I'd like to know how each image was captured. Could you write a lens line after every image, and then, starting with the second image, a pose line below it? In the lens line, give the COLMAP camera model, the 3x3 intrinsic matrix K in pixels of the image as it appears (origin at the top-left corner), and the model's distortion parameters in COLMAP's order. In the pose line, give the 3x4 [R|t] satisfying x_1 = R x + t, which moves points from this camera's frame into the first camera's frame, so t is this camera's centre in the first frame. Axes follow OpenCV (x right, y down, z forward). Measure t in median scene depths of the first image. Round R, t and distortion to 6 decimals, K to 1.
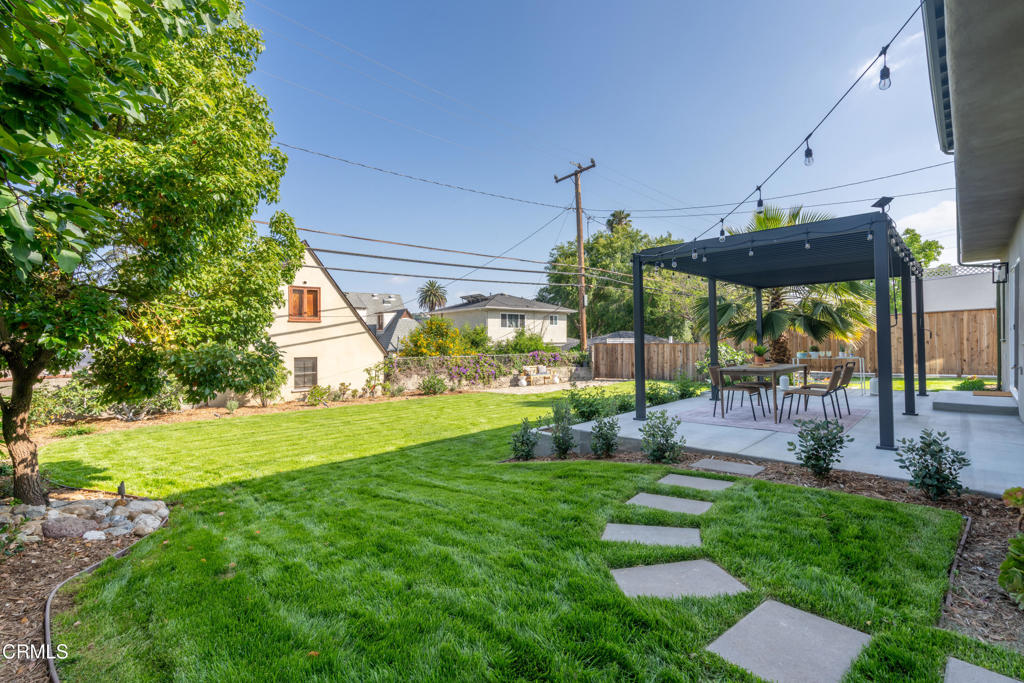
lens RADIAL K [[467.9, 0, 503.5], [0, 467.9, 328.3], [0, 0, 1]] dist [-0.000672, -0.000227]
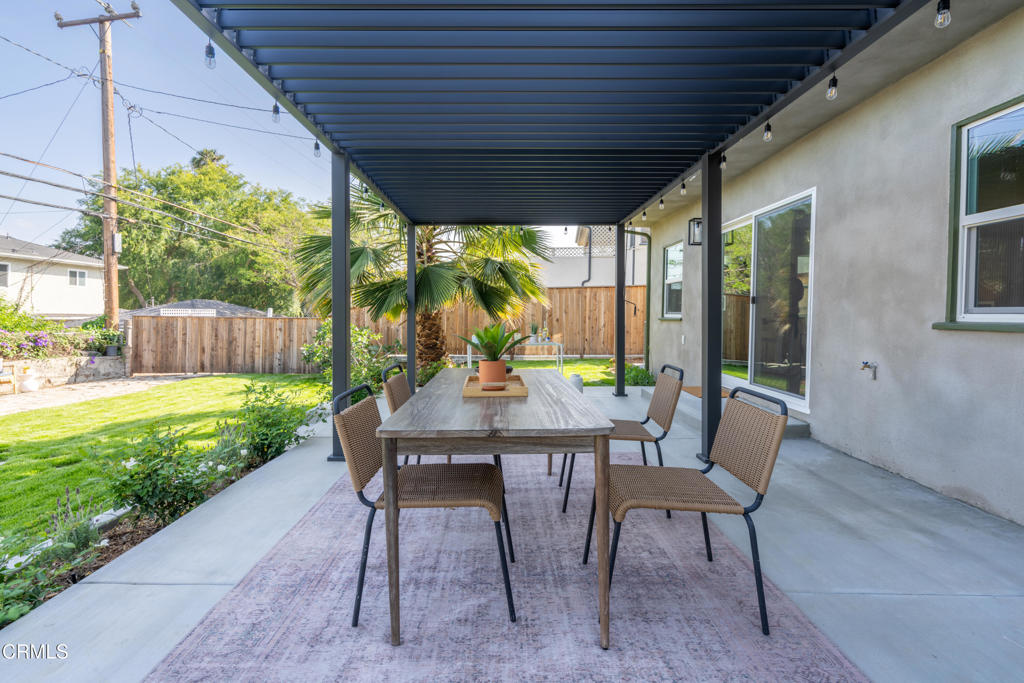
lens RADIAL K [[467.9, 0, 503.5], [0, 467.9, 328.3], [0, 0, 1]] dist [-0.000672, -0.000227]
pose [[0.704277, -0.001021, 0.709925, 0.104486], [-0.036704, 0.998609, 0.037847, 0.008668], [-0.708976, -0.052712, 0.703260, 0.246423]]
